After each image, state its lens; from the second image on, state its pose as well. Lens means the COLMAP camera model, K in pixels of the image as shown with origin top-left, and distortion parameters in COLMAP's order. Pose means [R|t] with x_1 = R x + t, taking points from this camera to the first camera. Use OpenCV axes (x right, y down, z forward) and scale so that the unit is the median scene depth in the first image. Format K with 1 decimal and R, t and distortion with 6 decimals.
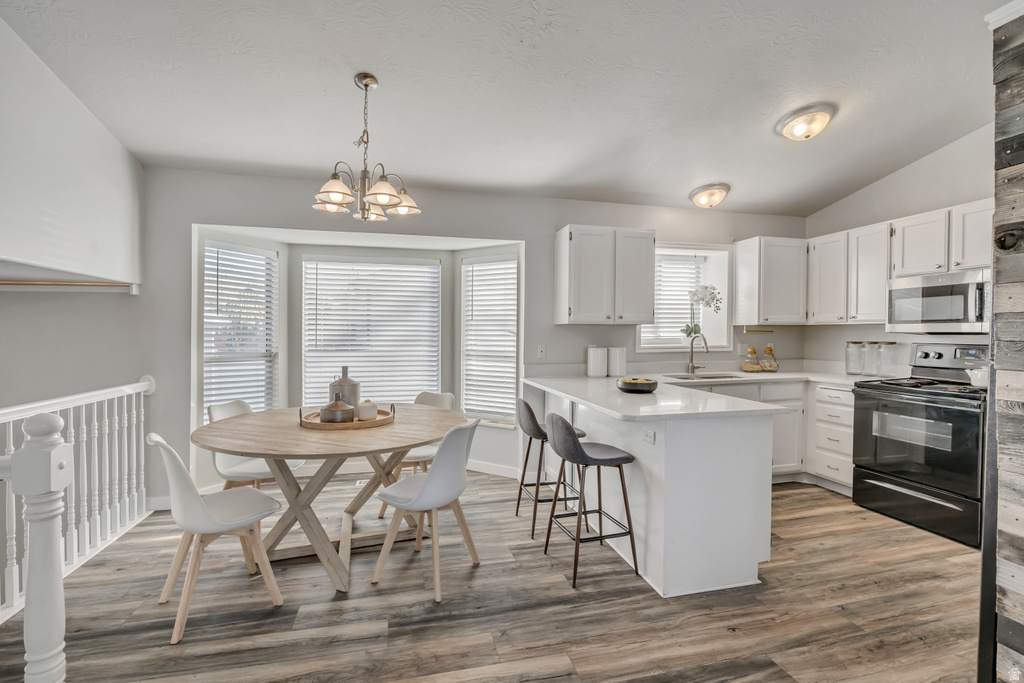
lens RADIAL K [[461.4, 0, 507.3], [0, 461.4, 338.9], [0, 0, 1]] dist [-0.010916, 0.000561]
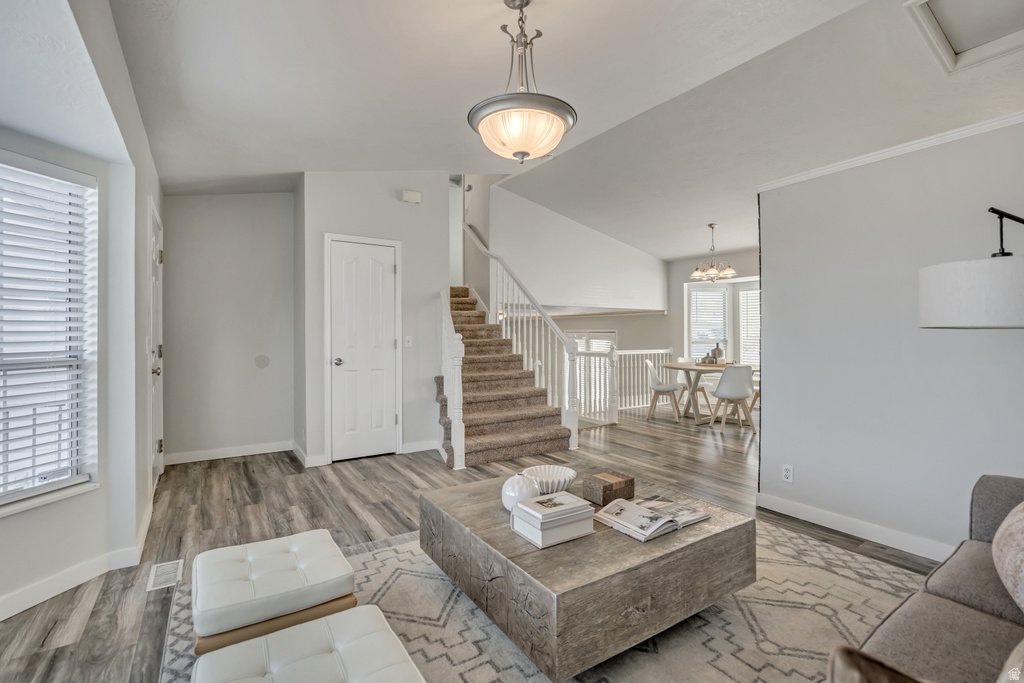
lens RADIAL K [[457.0, 0, 509.9], [0, 457.0, 327.0], [0, 0, 1]] dist [-0.011294, -0.000120]
pose [[0.334982, -0.017355, -0.942065, 1.094850], [-0.007719, 0.999746, -0.021163, 0.028520], [0.942193, 0.014361, 0.334763, -0.564519]]
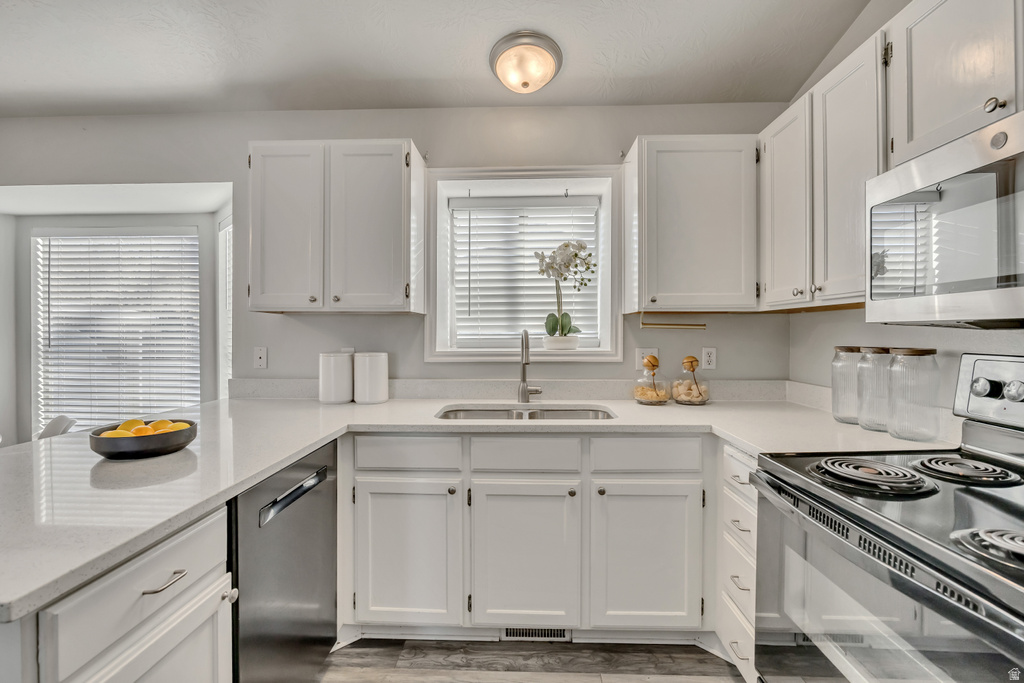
lens RADIAL K [[464.7, 0, 511.9], [0, 464.7, 331.4], [0, 0, 1]] dist [-0.011668, 0.000406]
pose [[0.961640, 0.000647, -0.274315, 0.603093], [-0.005114, 0.999866, -0.015570, -0.000164], [0.274268, 0.016376, 0.961514, 0.519201]]
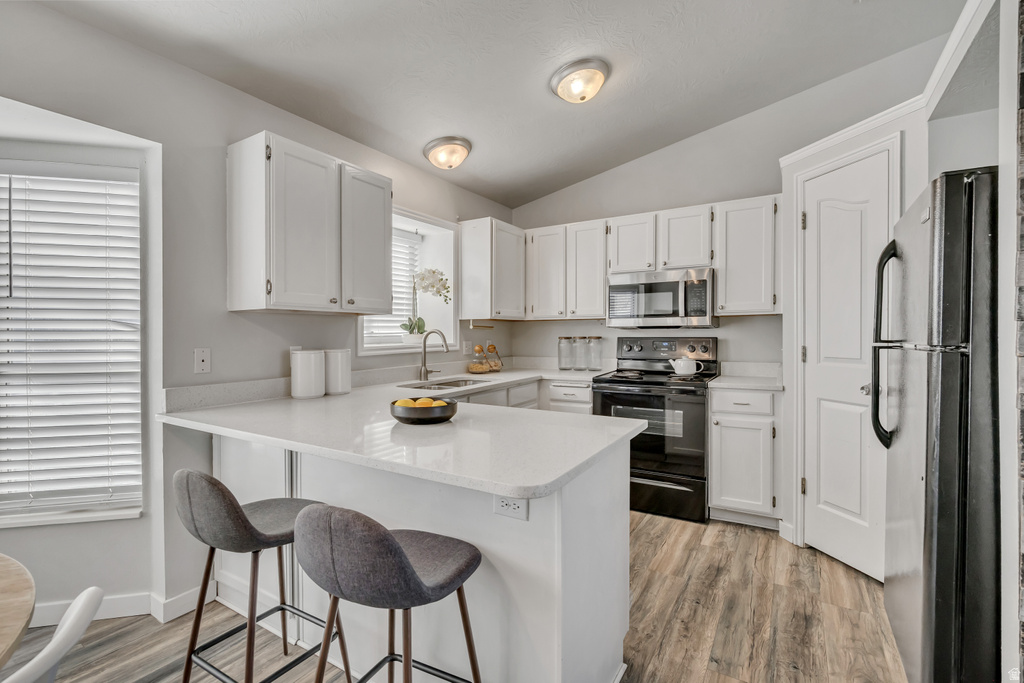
lens RADIAL K [[461.4, 0, 507.3], [0, 461.4, 338.9], [0, 0, 1]] dist [-0.010916, 0.000561]
pose [[0.711359, -0.012455, 0.702719, -0.050999], [0.015608, 0.999876, 0.001922, 0.006894], [-0.702656, 0.009601, 0.711465, 0.391275]]
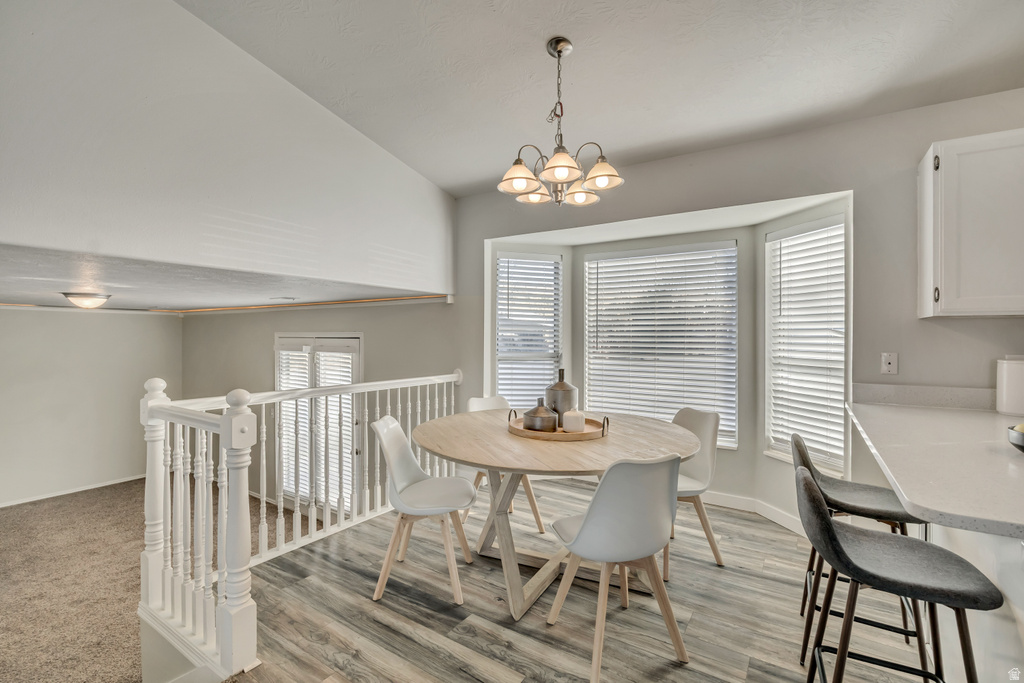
lens RADIAL K [[462.3, 0, 511.9], [0, 462.3, 334.7], [0, 0, 1]] dist [-0.011148, 0.000141]
pose [[0.686102, -0.002268, -0.727502, 0.183696], [-0.011845, 0.999828, -0.014288, 0.004283], [0.727409, 0.018420, 0.685957, 0.226904]]
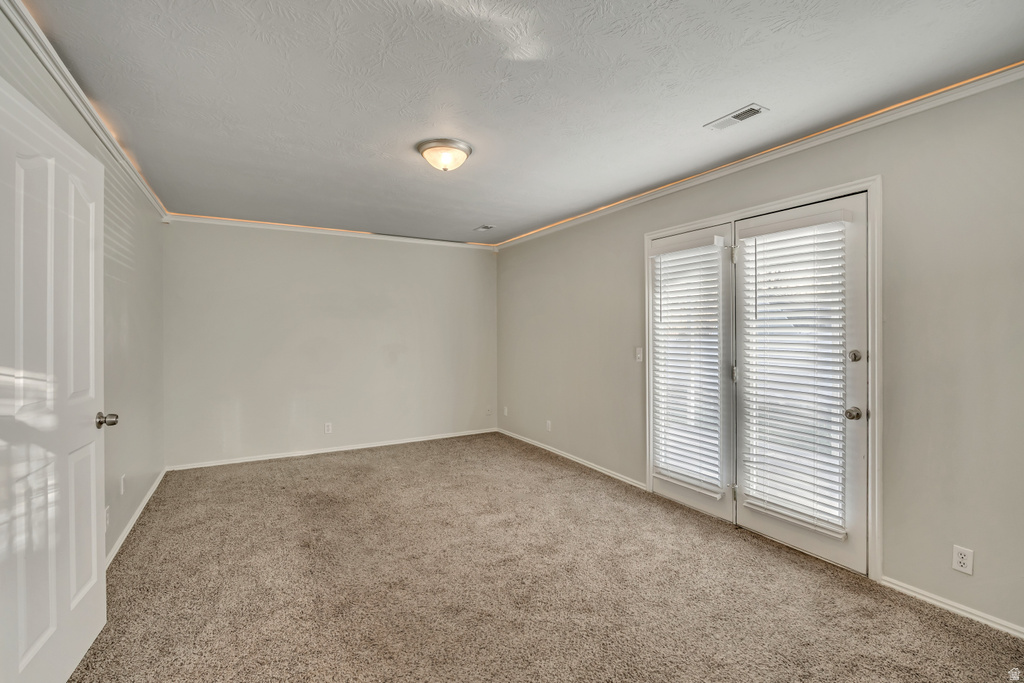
lens RADIAL K [[462.3, 0, 511.9], [0, 462.3, 334.7], [0, 0, 1]] dist [-0.011148, 0.000141]
pose [[0.281325, 0.002938, -0.959608, -0.530909], [-0.009424, 0.999956, 0.000299, 0.202658], [0.959566, 0.008960, 0.281341, 0.137444]]
